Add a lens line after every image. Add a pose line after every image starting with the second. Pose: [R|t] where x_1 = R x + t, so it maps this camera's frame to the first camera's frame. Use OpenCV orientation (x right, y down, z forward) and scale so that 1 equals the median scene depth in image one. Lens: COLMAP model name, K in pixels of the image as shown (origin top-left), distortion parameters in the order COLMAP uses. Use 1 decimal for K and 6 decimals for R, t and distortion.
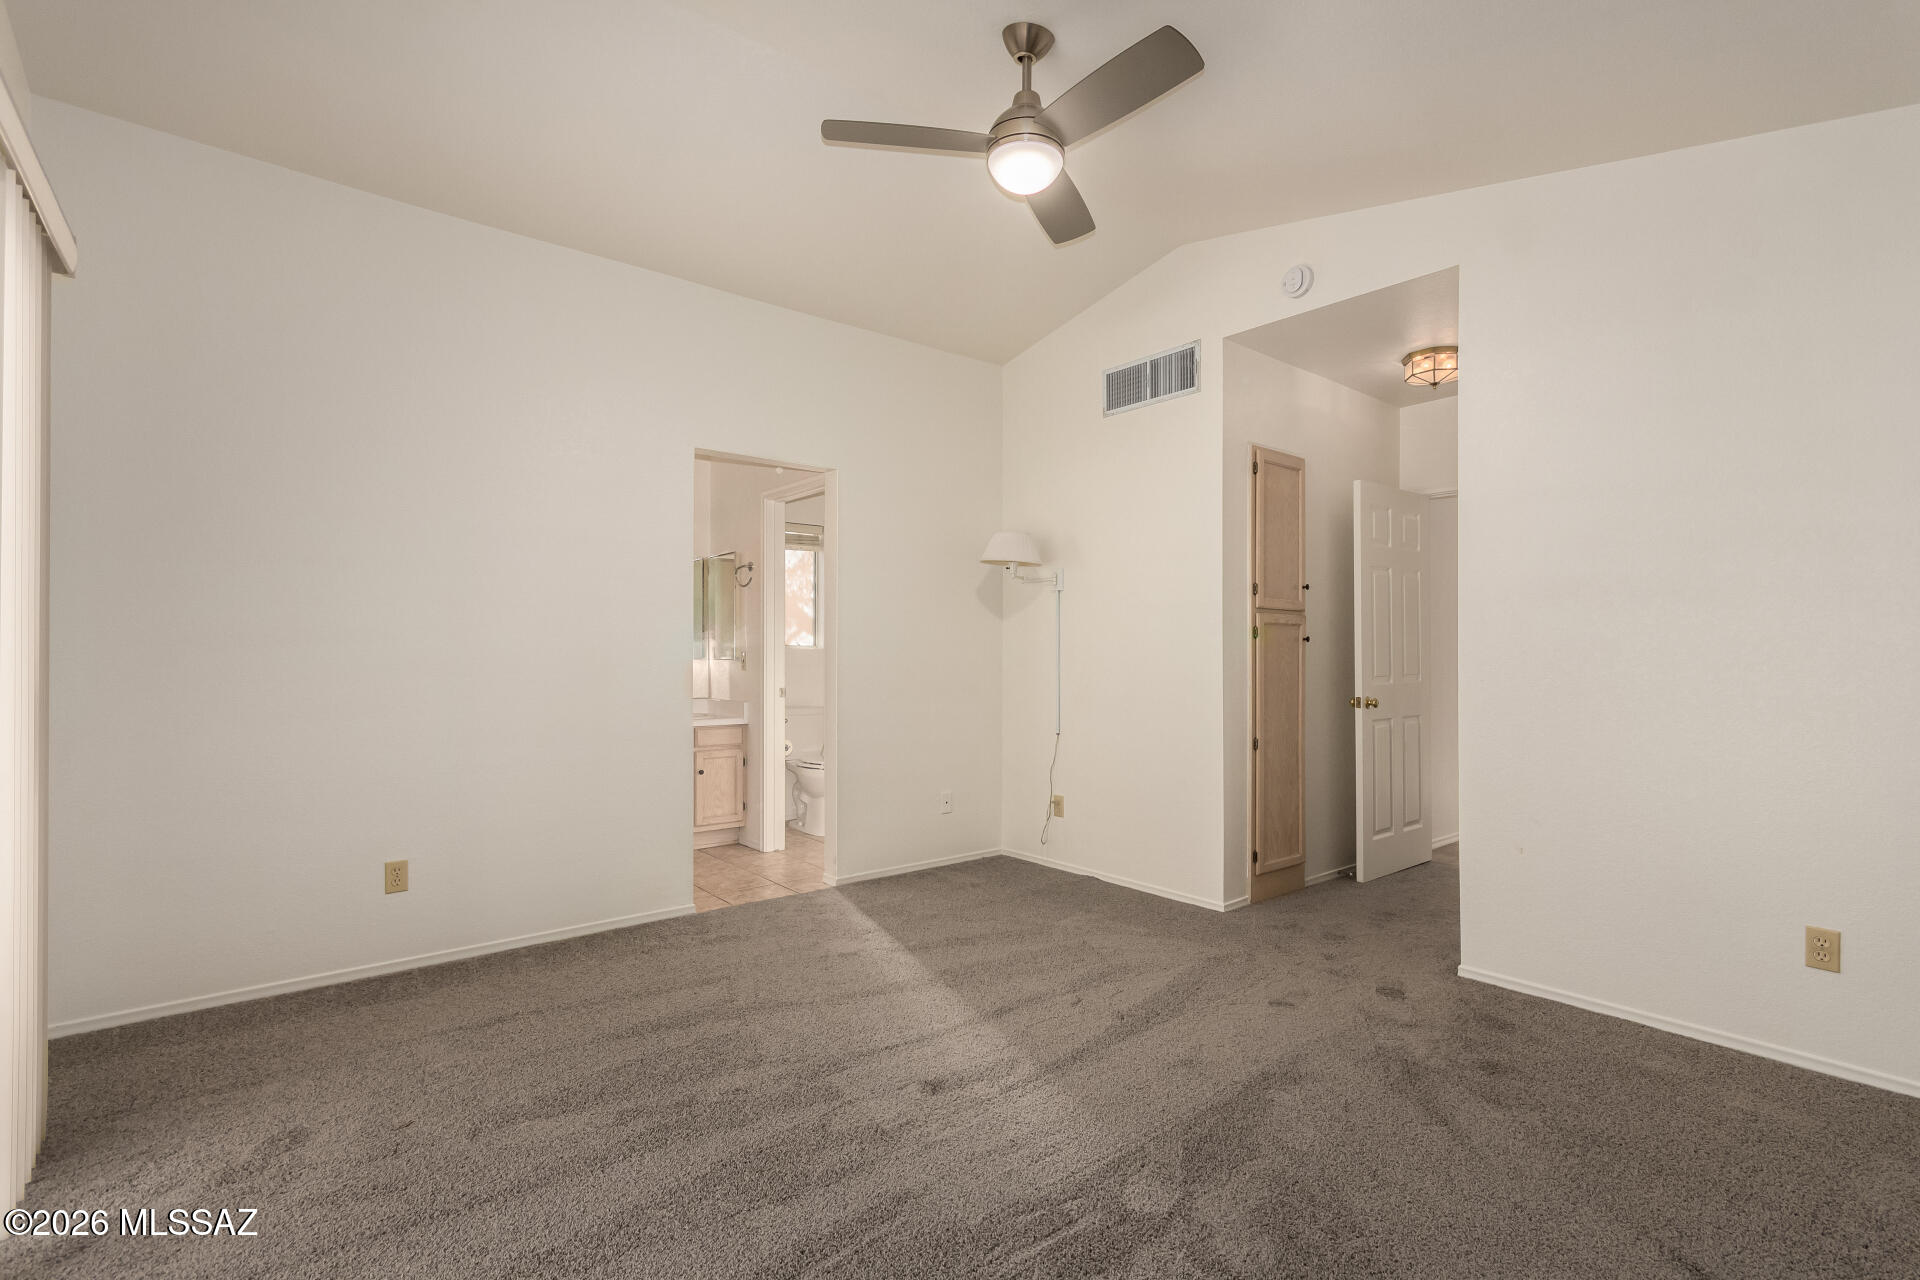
lens RADIAL K [[888.0, 0, 965.8], [0, 888.0, 646.4], [0, 0, 1]] dist [-0.000378, 0.000065]
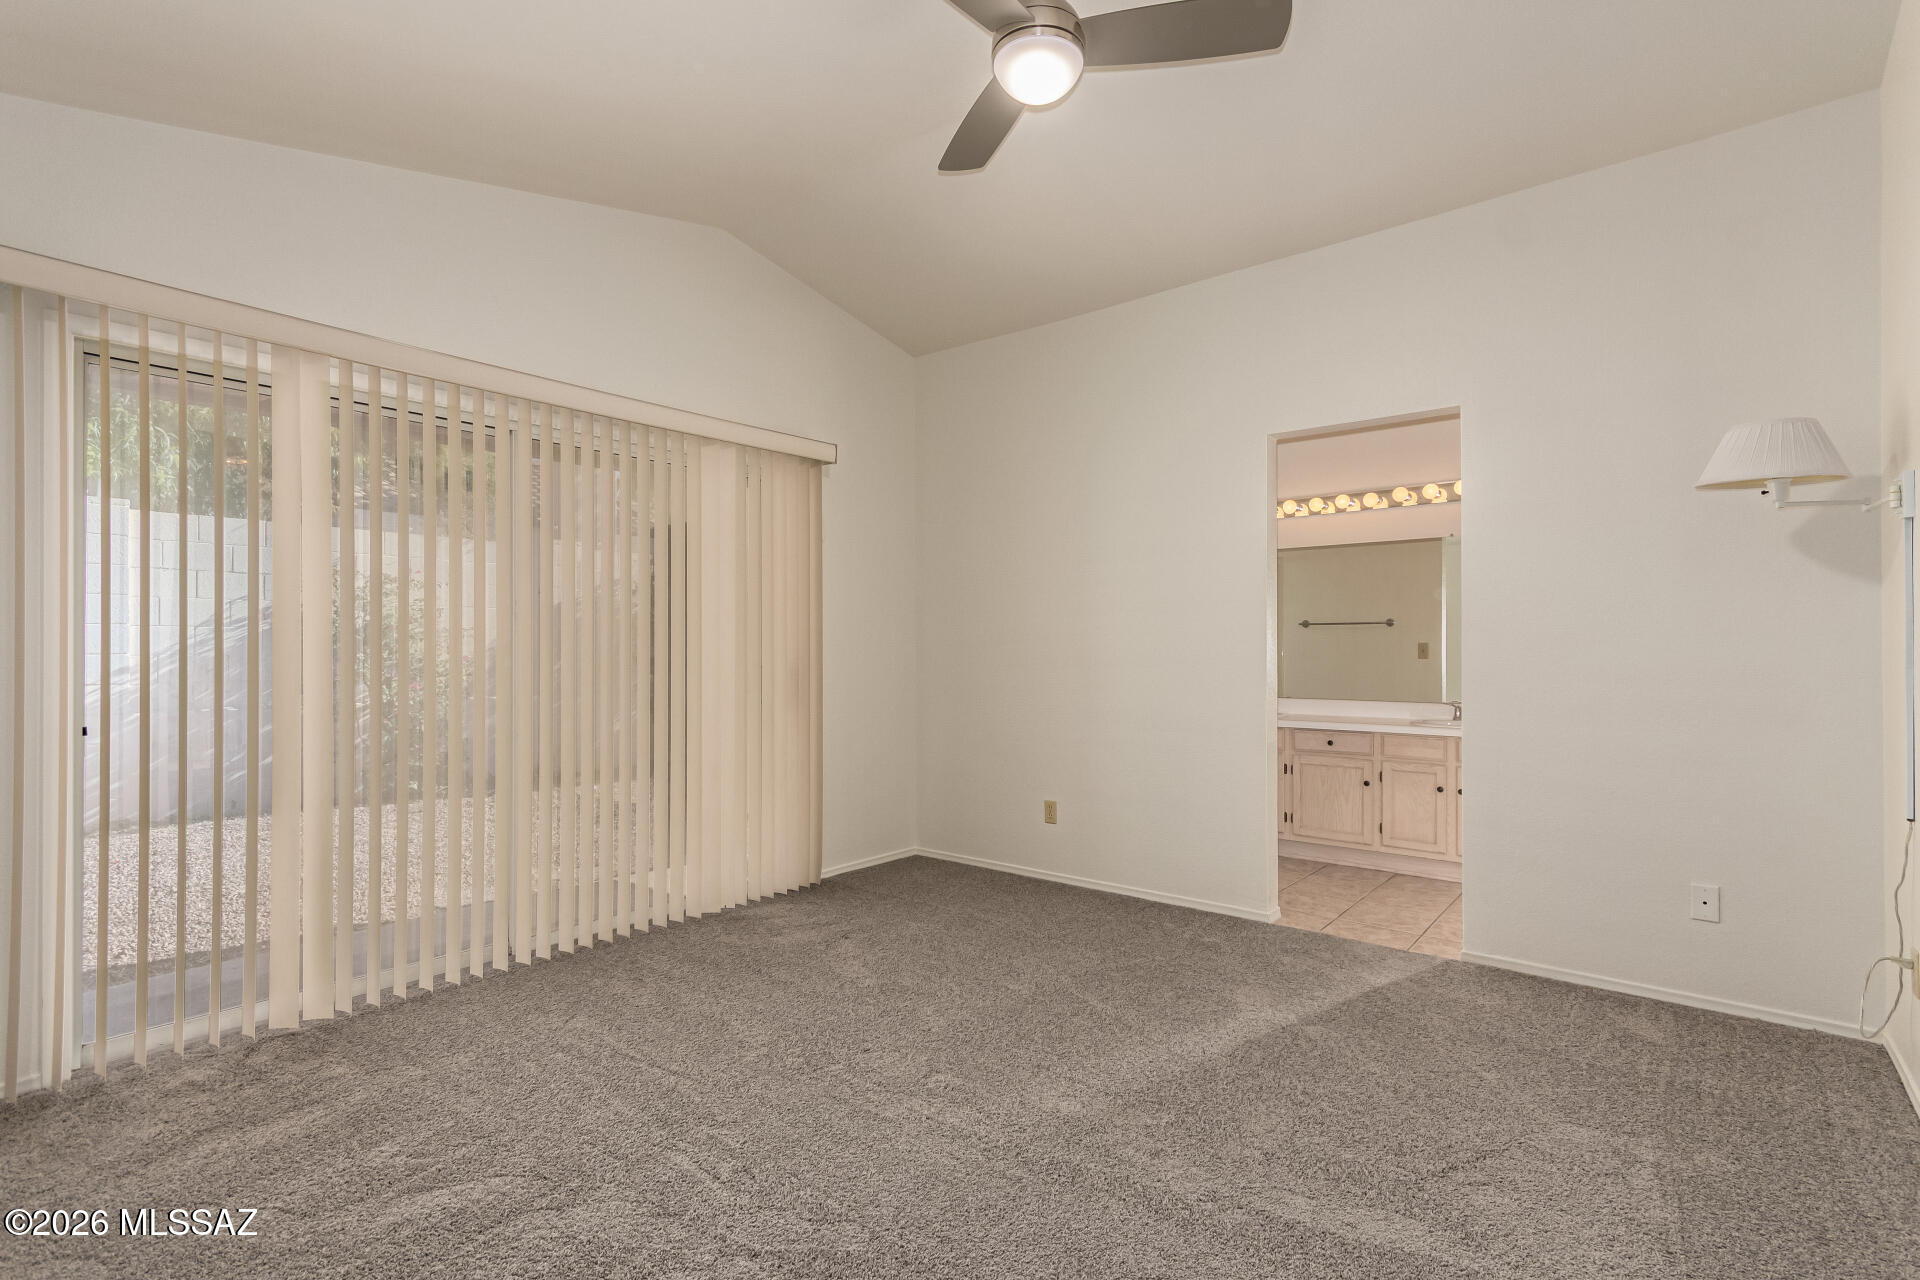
lens RADIAL K [[888.0, 0, 963.4], [0, 888.0, 643.7], [0, 0, 1]] dist [-0.000378, 0.000065]
pose [[0.180988, -0.006204, -0.983466, 0.545570], [0.012185, 0.999917, -0.004065, 0.000005], [0.983410, -0.011248, 0.181049, 0.478567]]
